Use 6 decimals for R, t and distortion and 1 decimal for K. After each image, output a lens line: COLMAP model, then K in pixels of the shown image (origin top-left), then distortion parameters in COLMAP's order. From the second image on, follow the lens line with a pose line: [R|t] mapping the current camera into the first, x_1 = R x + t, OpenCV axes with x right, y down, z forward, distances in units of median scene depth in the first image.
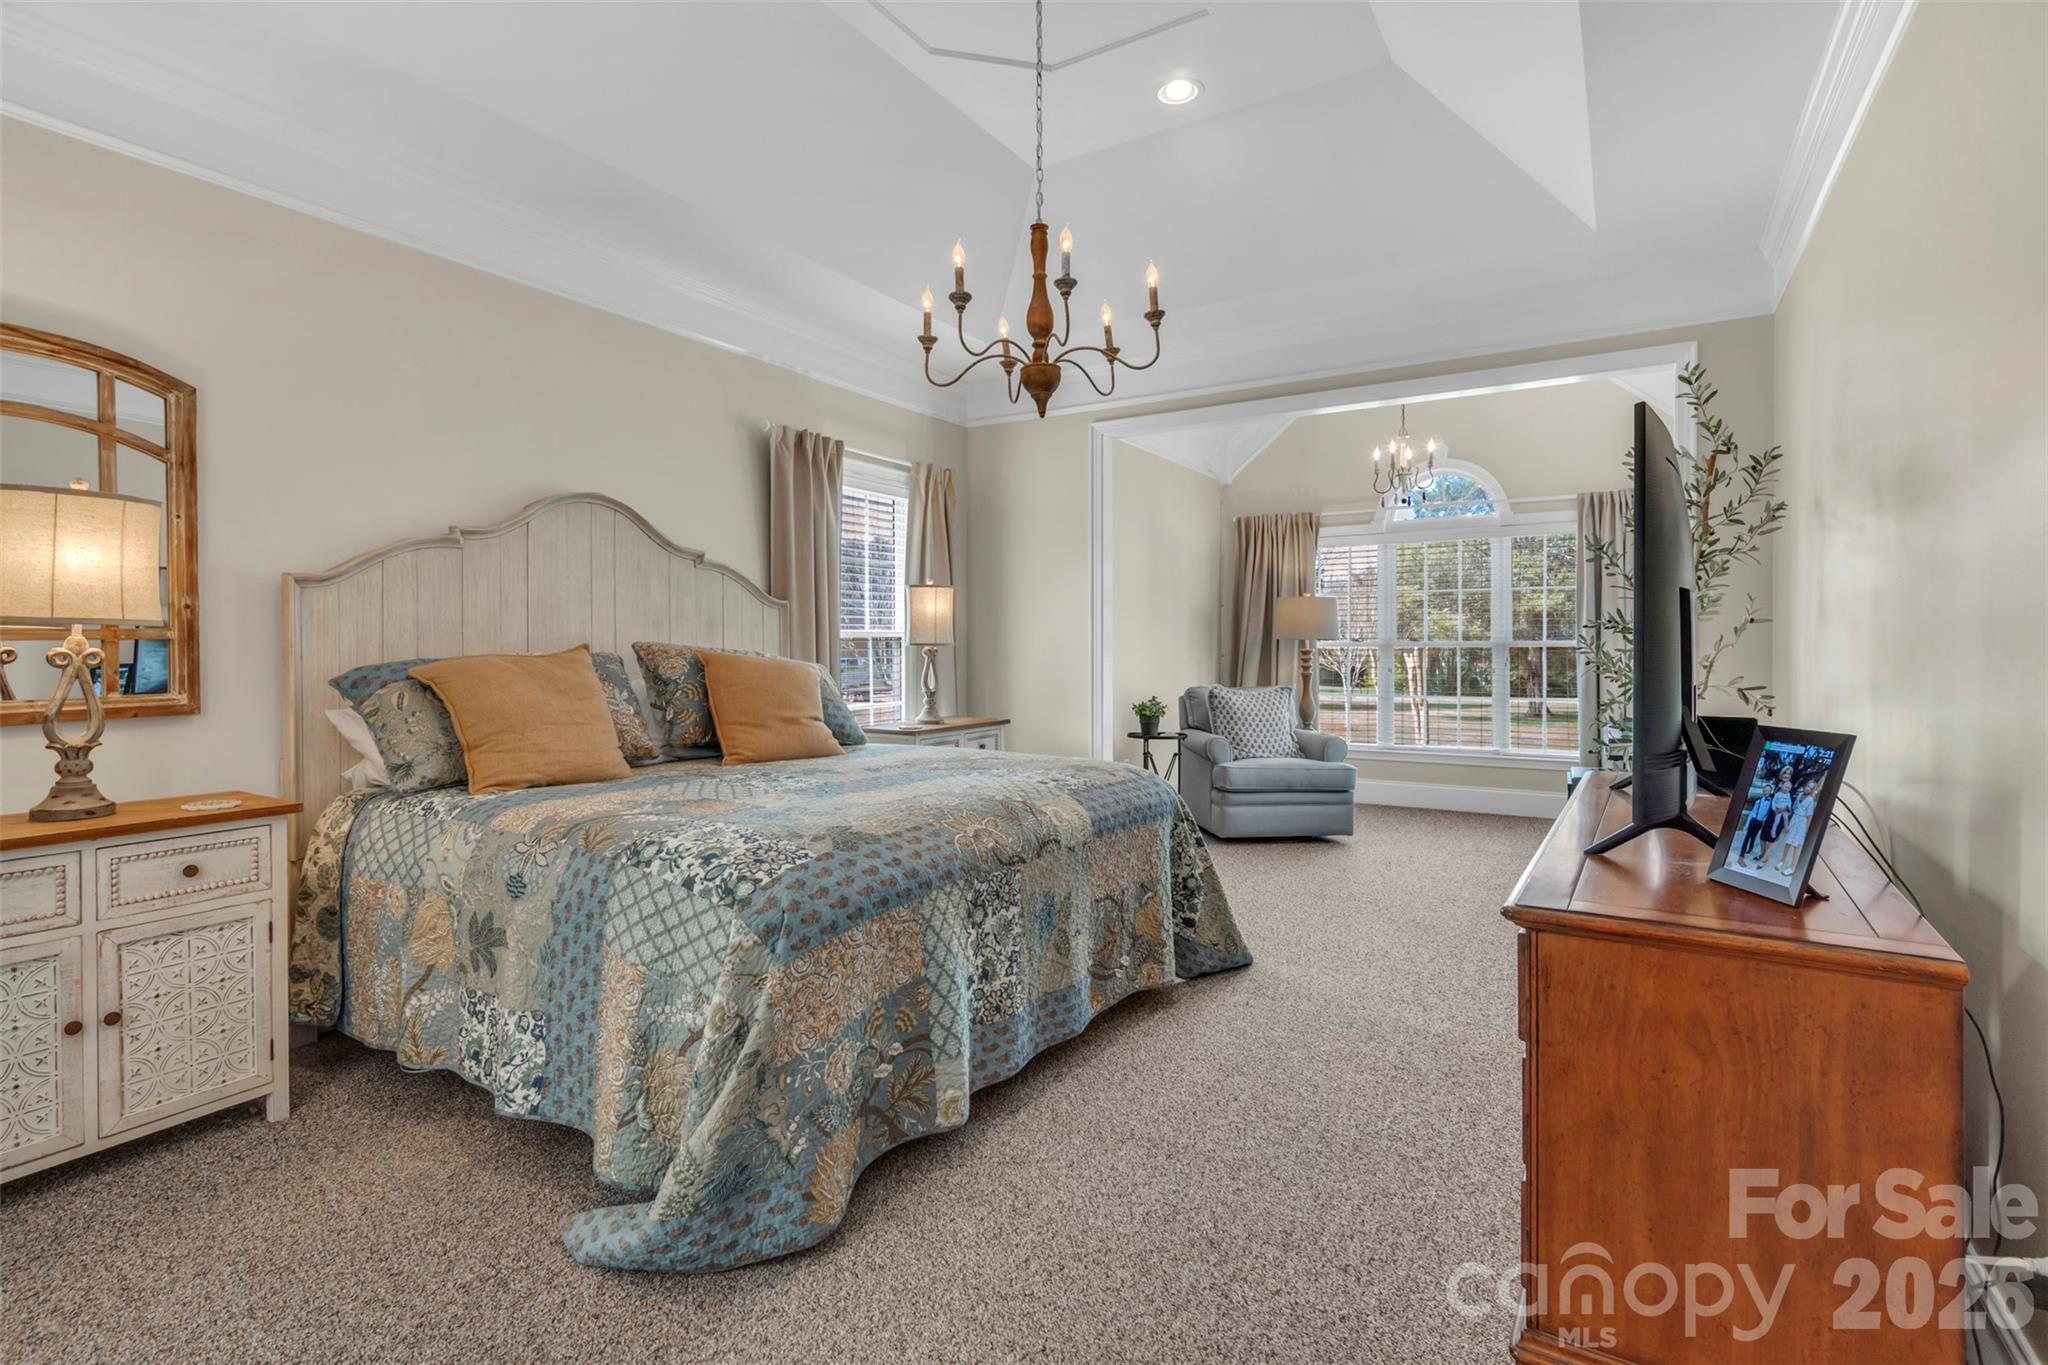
lens RADIAL K [[988.3, 0, 1021.8], [0, 988.3, 663.0], [0, 0, 1]] dist [0.000900, 0.000828]
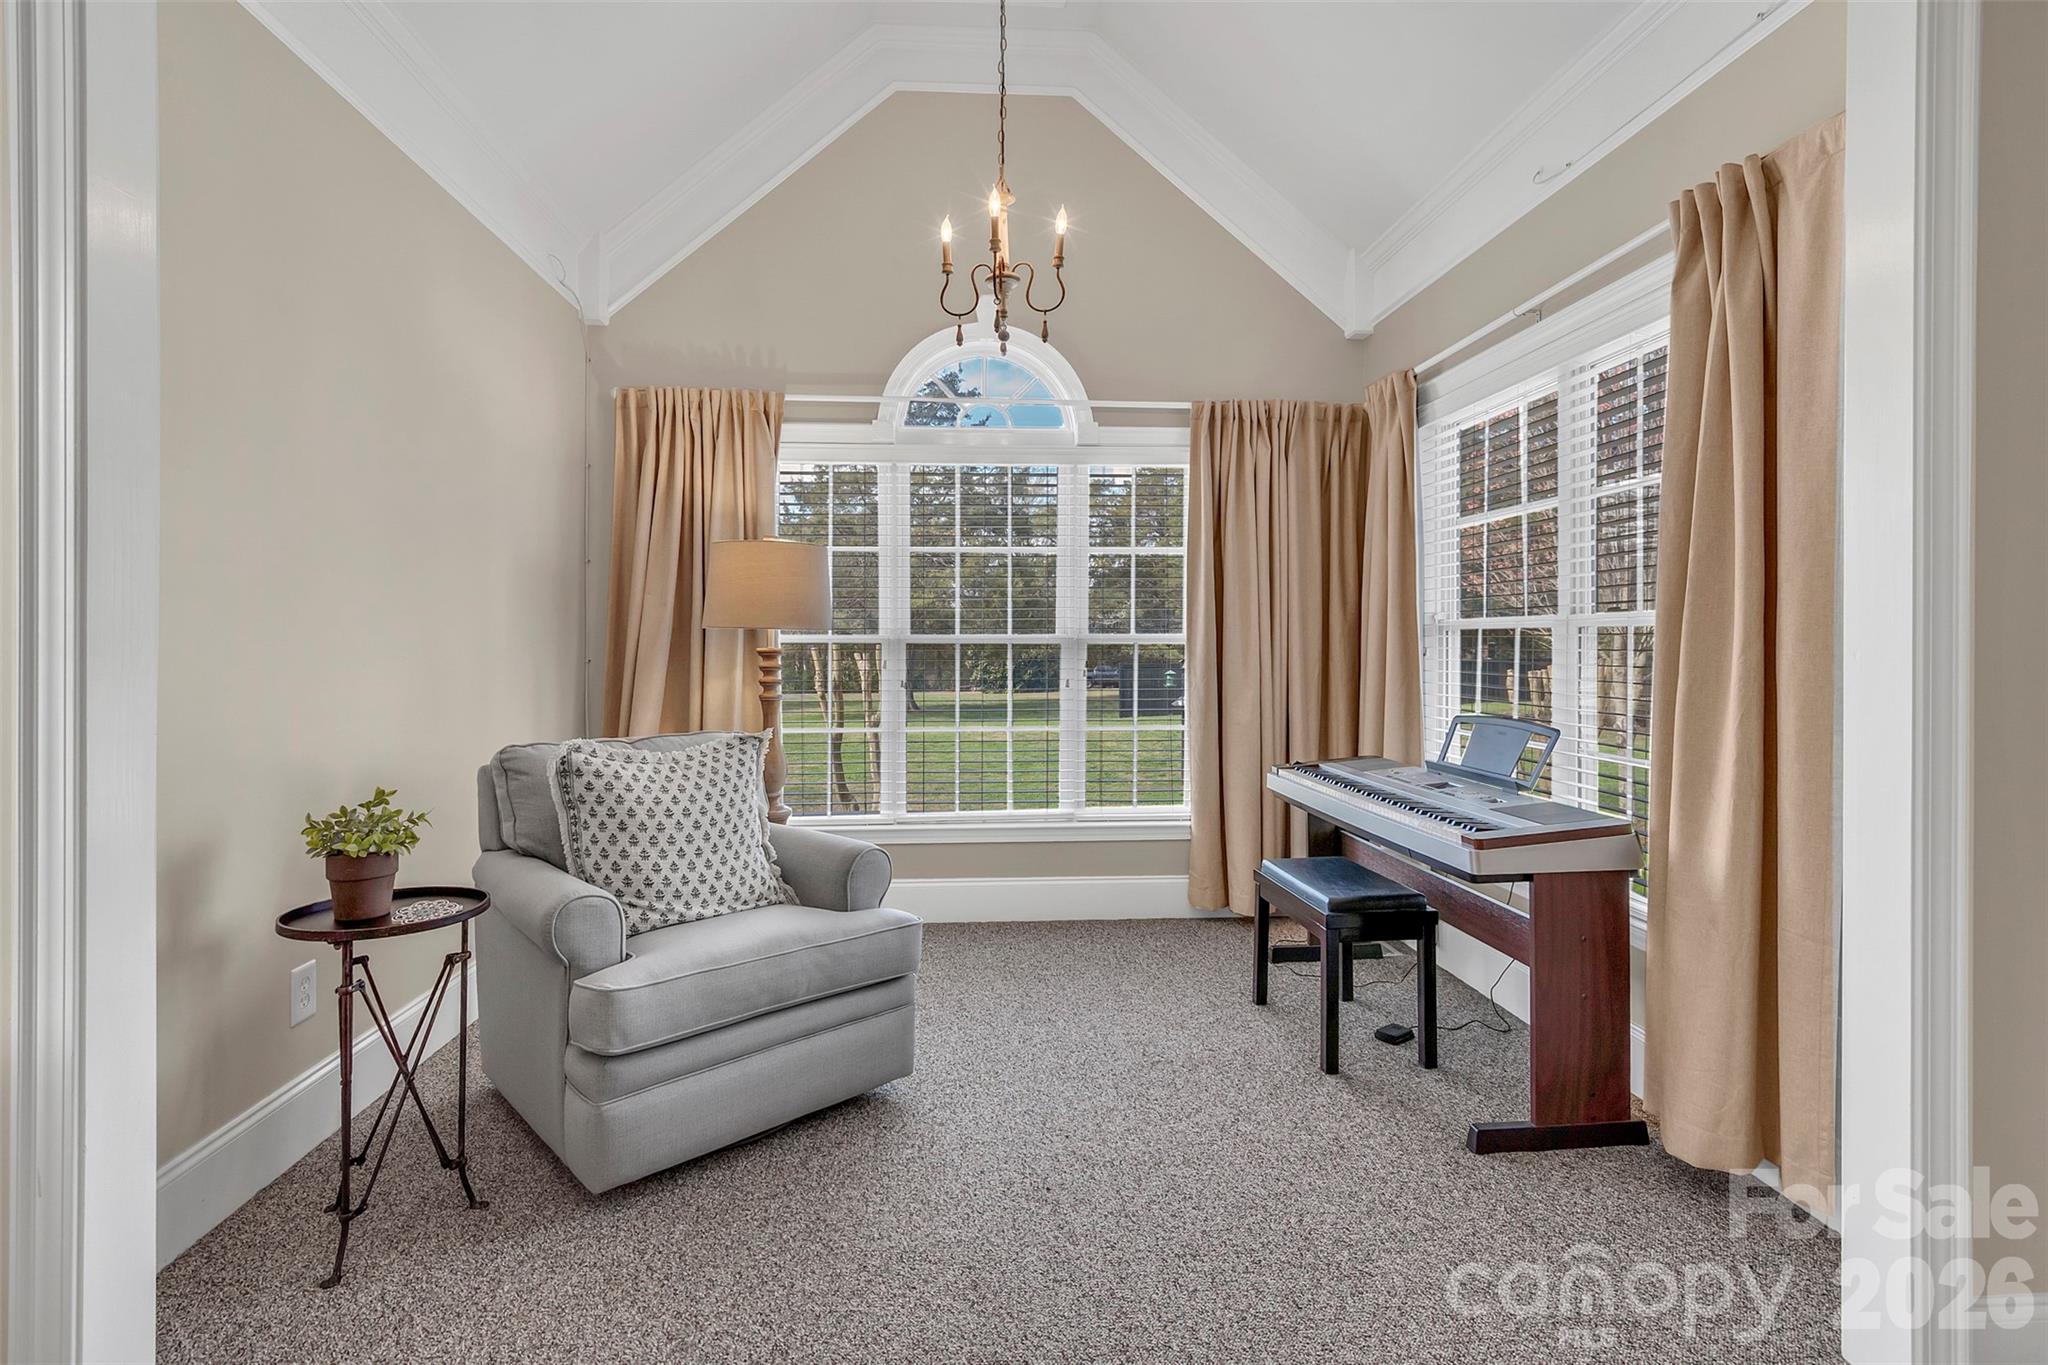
lens RADIAL K [[988.3, 0, 1008.7], [0, 988.3, 641.7], [0, 0, 1]] dist [0.000900, 0.000828]
pose [[0.819442, 0.003473, 0.573151, 0.111124], [0.006462, 0.999862, -0.015297, -0.009635], [-0.573125, 0.016238, 0.819307, 0.579398]]
